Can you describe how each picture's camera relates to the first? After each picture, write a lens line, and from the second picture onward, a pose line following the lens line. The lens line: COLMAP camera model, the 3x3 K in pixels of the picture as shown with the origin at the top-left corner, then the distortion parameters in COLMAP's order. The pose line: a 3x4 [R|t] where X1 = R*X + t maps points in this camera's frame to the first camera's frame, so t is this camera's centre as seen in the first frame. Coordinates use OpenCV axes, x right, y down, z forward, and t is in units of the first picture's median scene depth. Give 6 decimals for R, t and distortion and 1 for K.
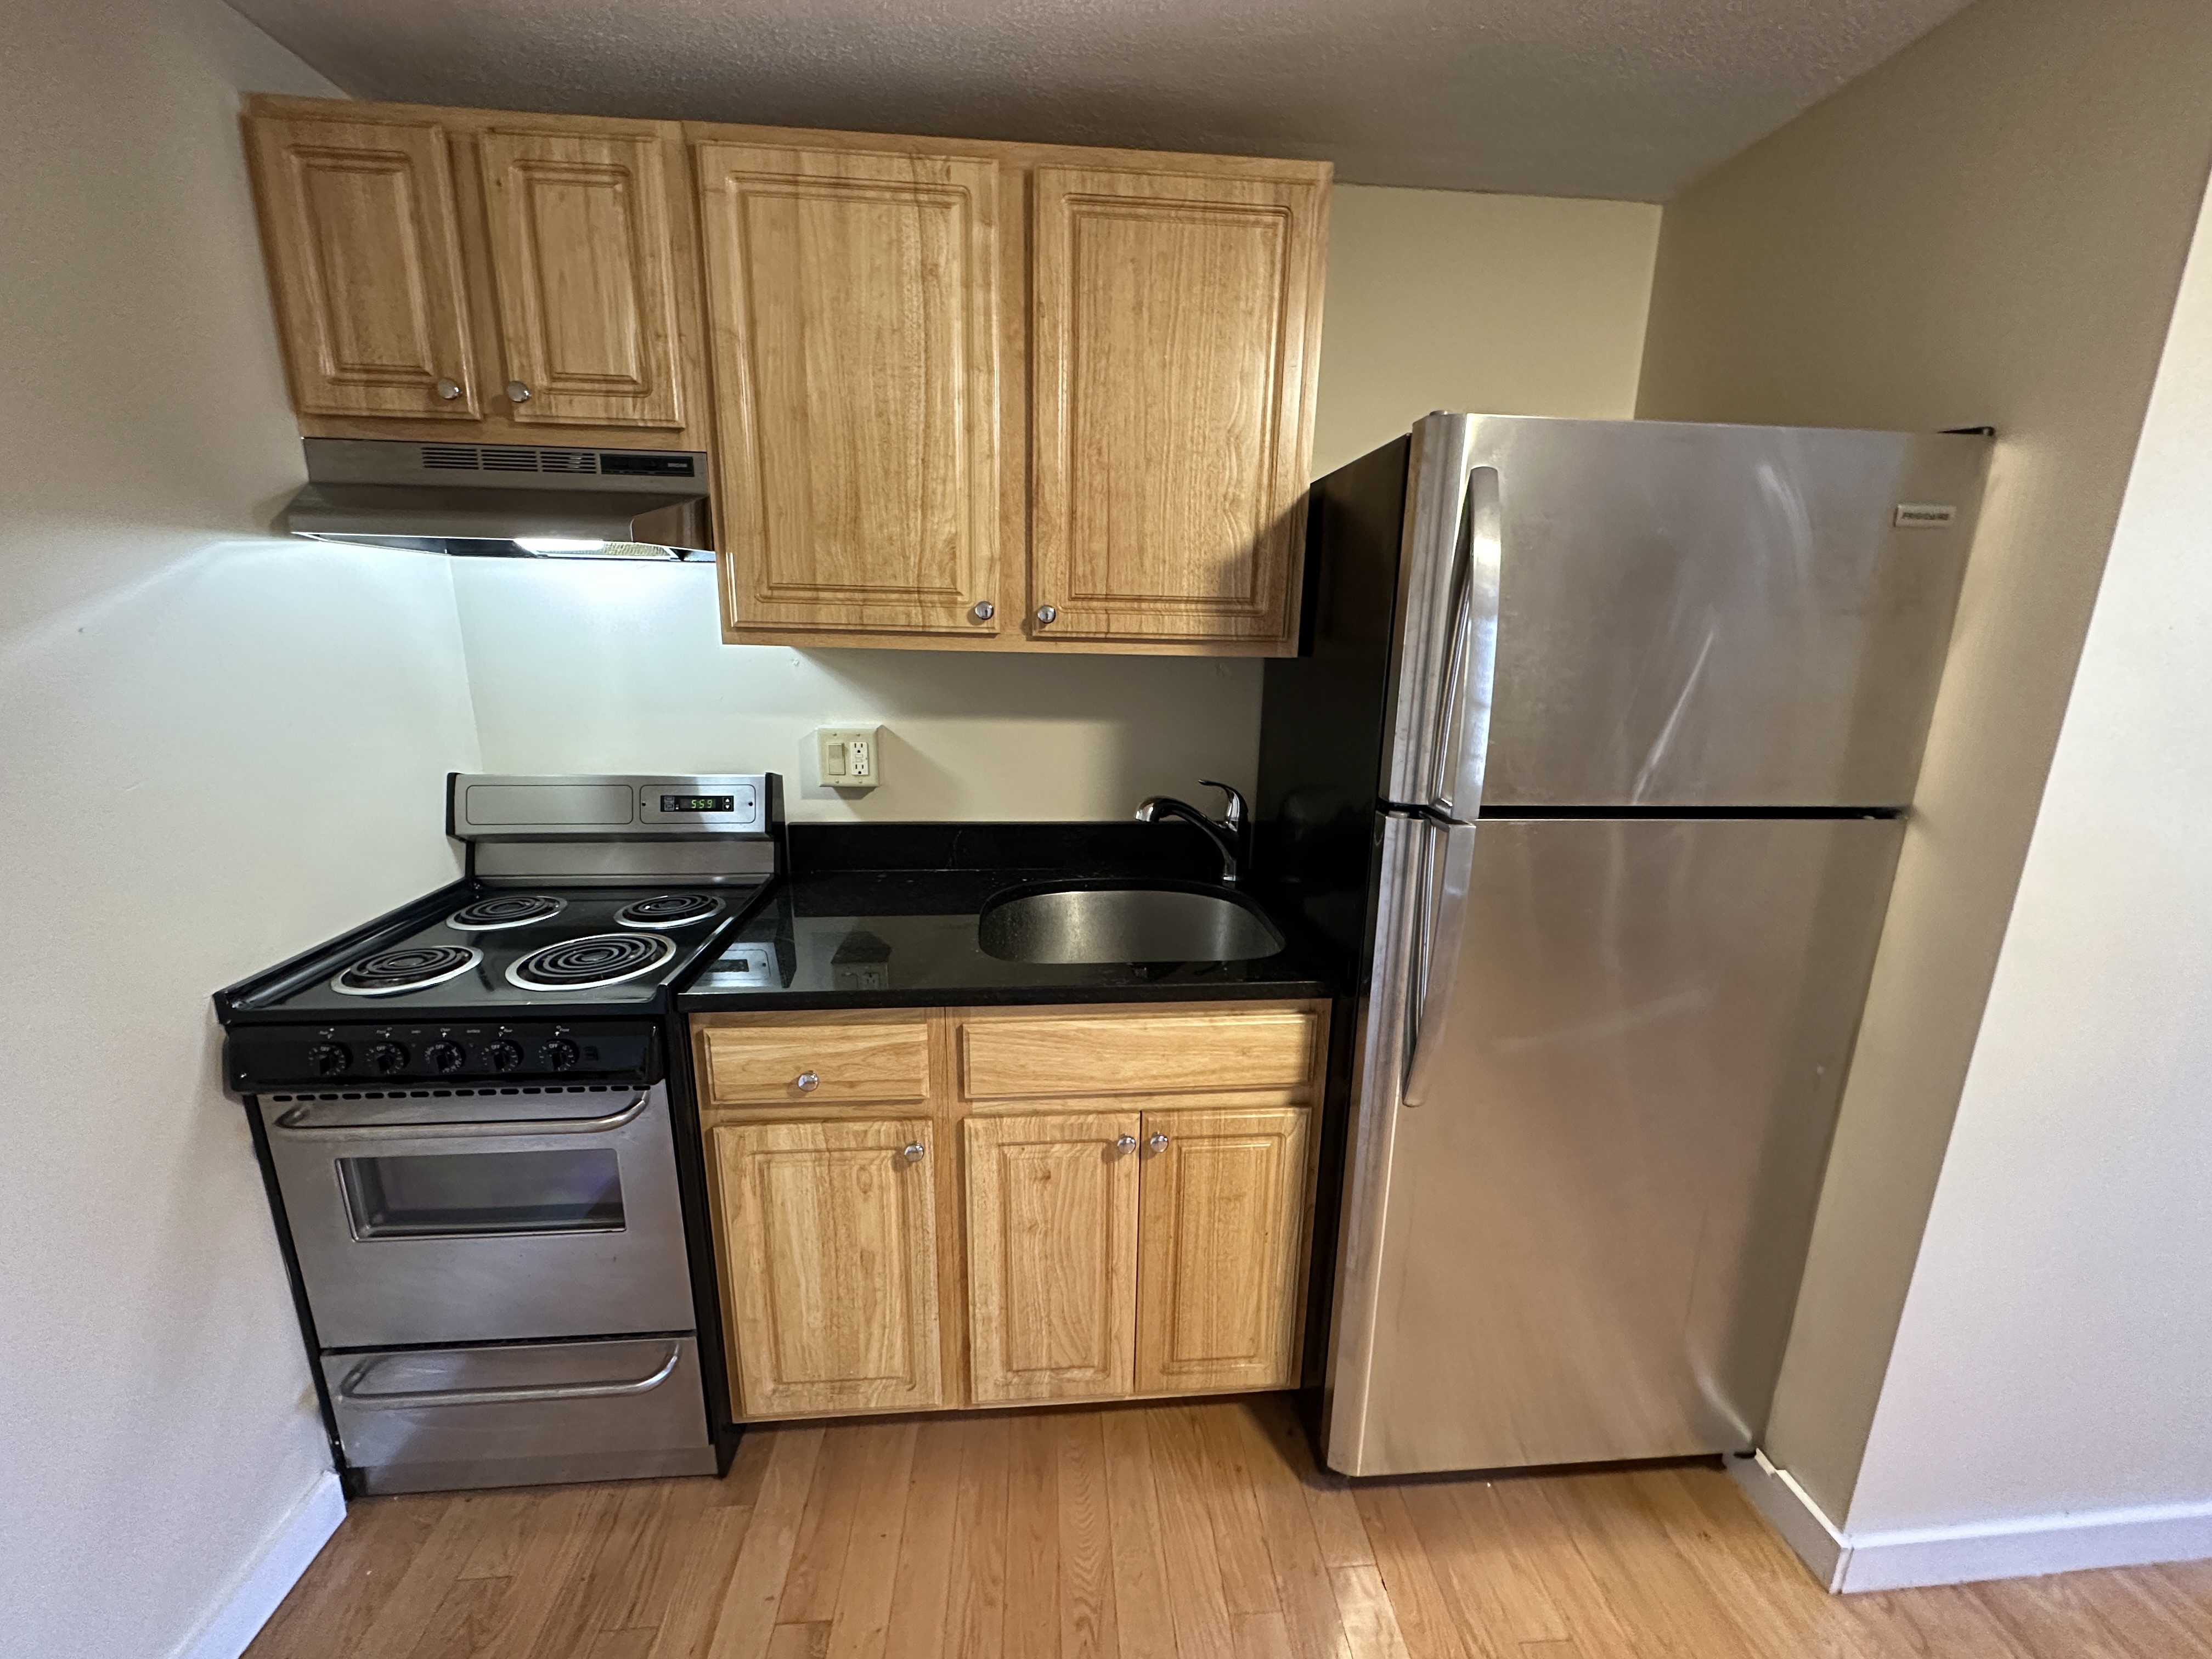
lens RADIAL K [[877.4, 0, 1108.4], [0, 877.4, 827.0], [0, 0, 1]] dist [-0.002621, 0.000254]
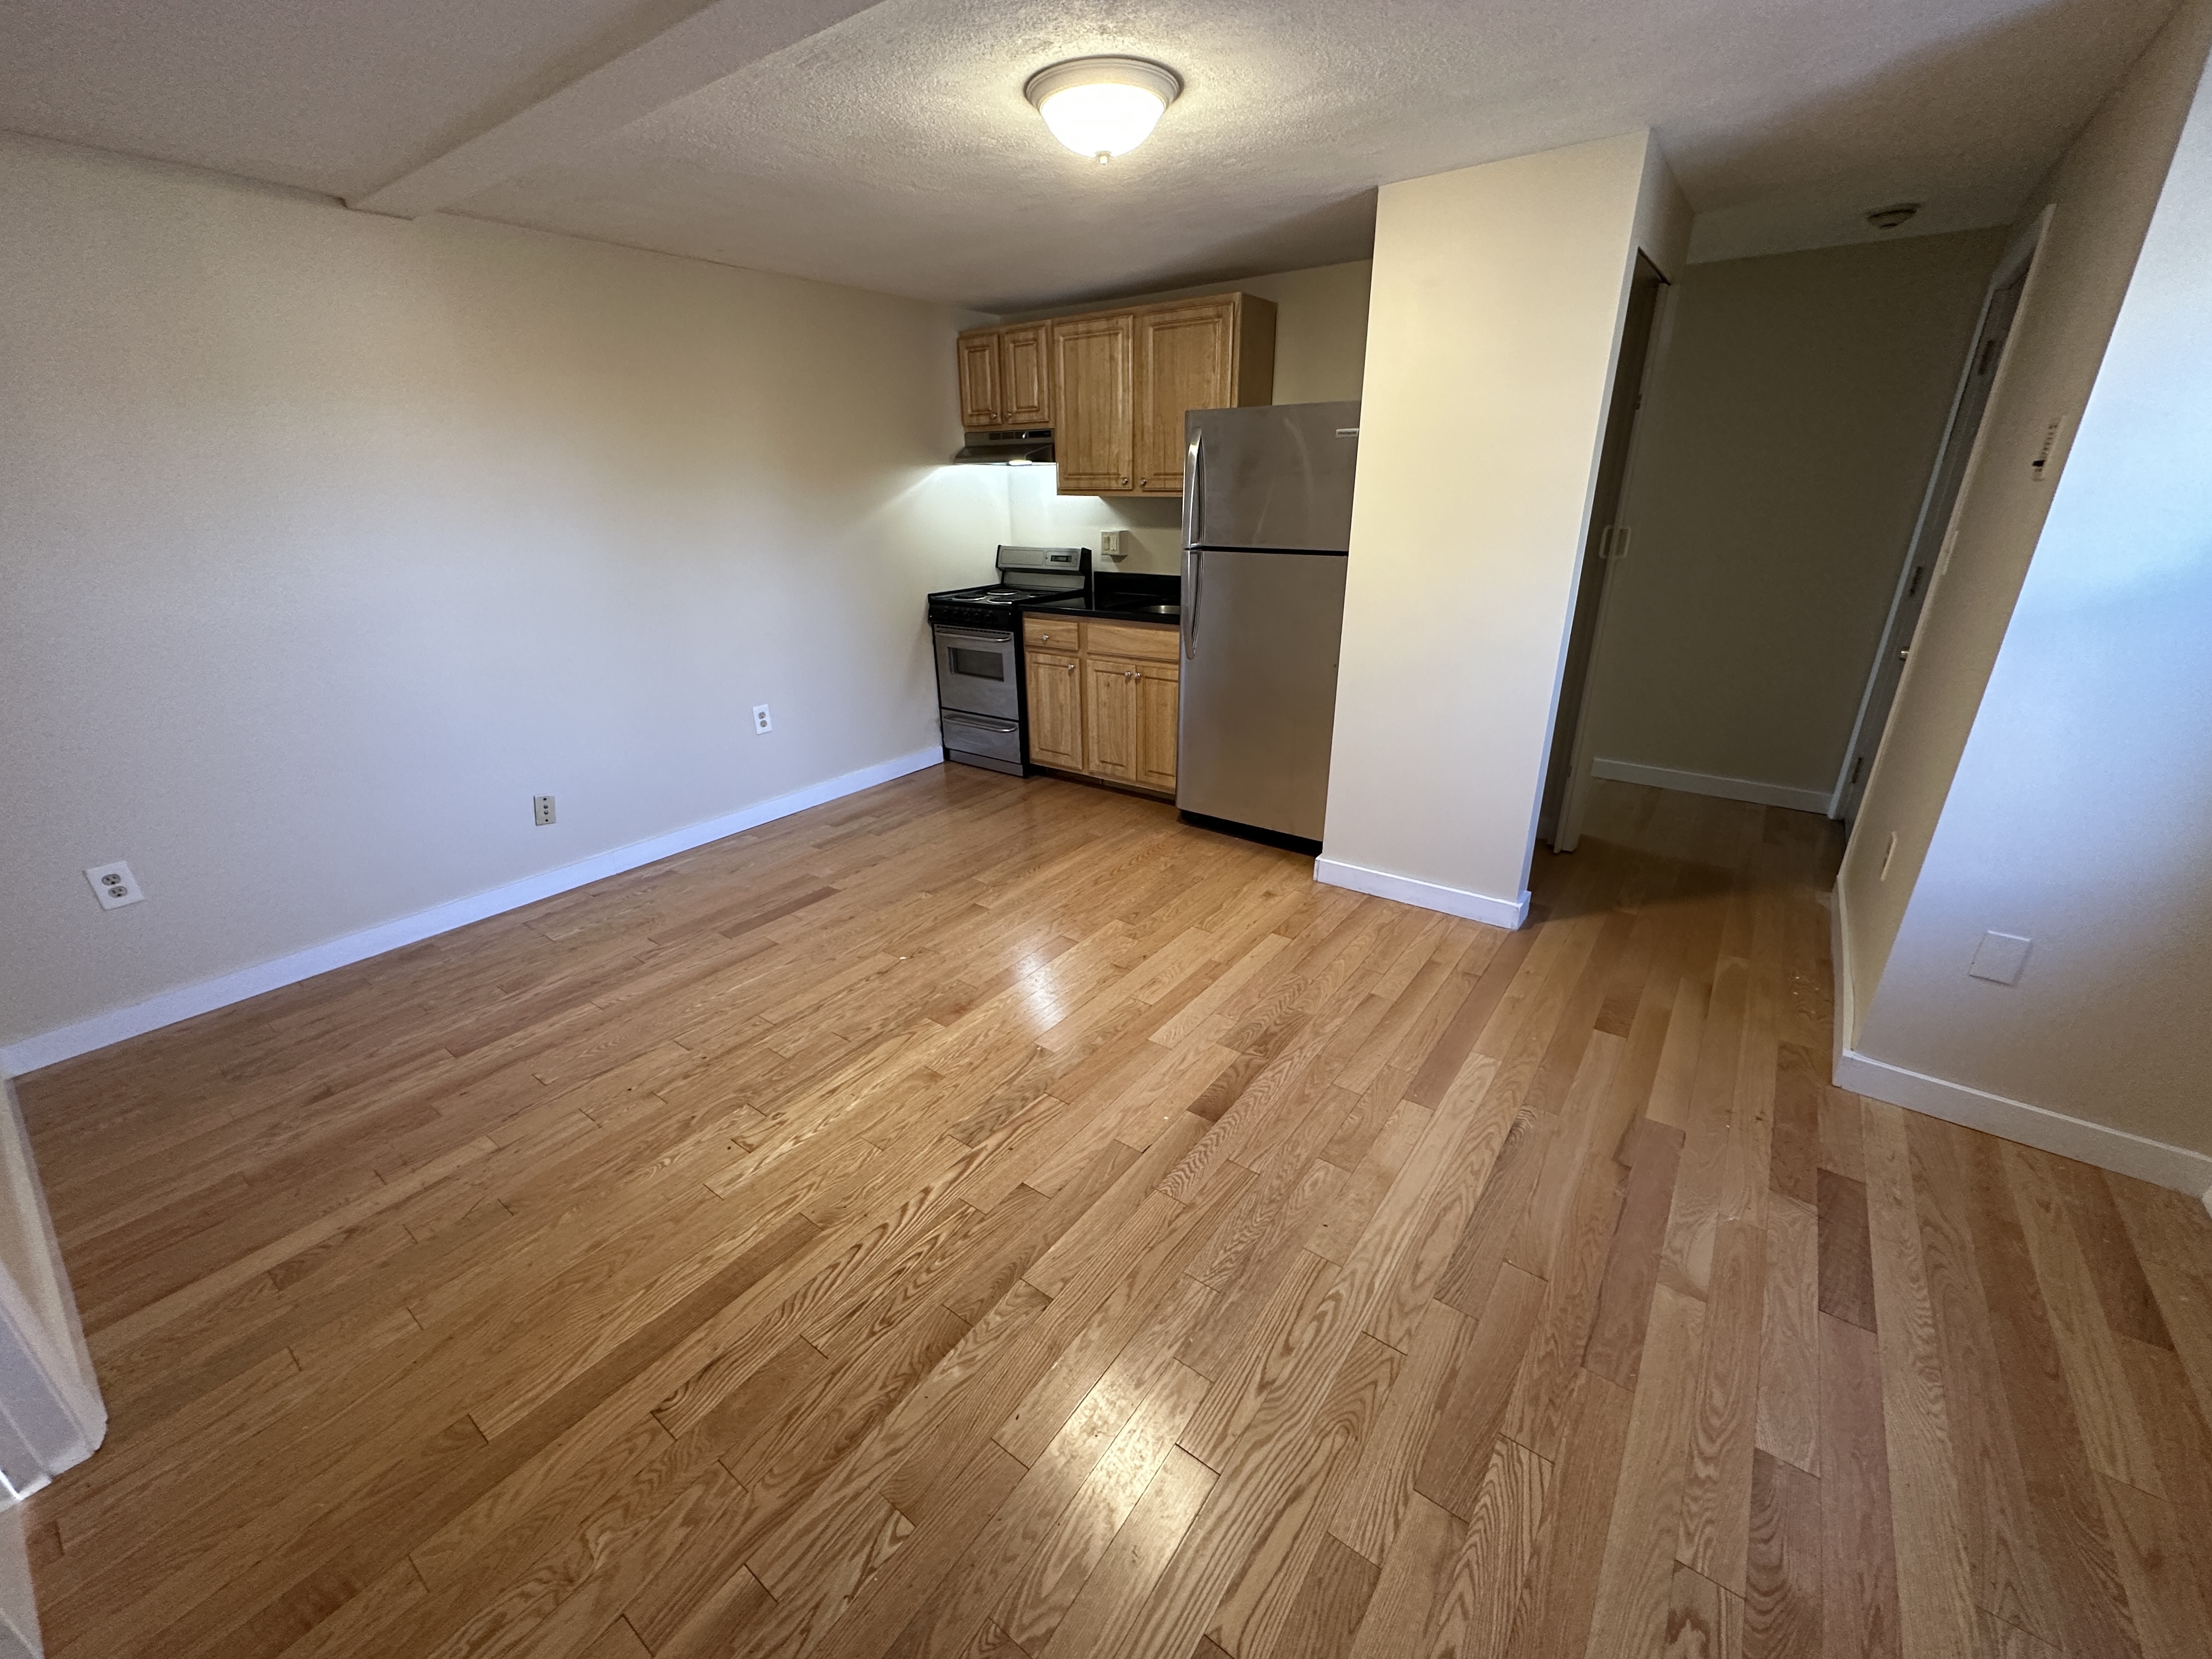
lens RADIAL K [[877.4, 0, 1101.3], [0, 877.4, 829.6], [0, 0, 1]] dist [-0.002621, 0.000254]
pose [[0.748976, 0.218012, -0.625704, 1.835411], [-0.129519, 0.974275, 0.184427, 0.334055], [0.649815, -0.057091, 0.757945, -1.243062]]
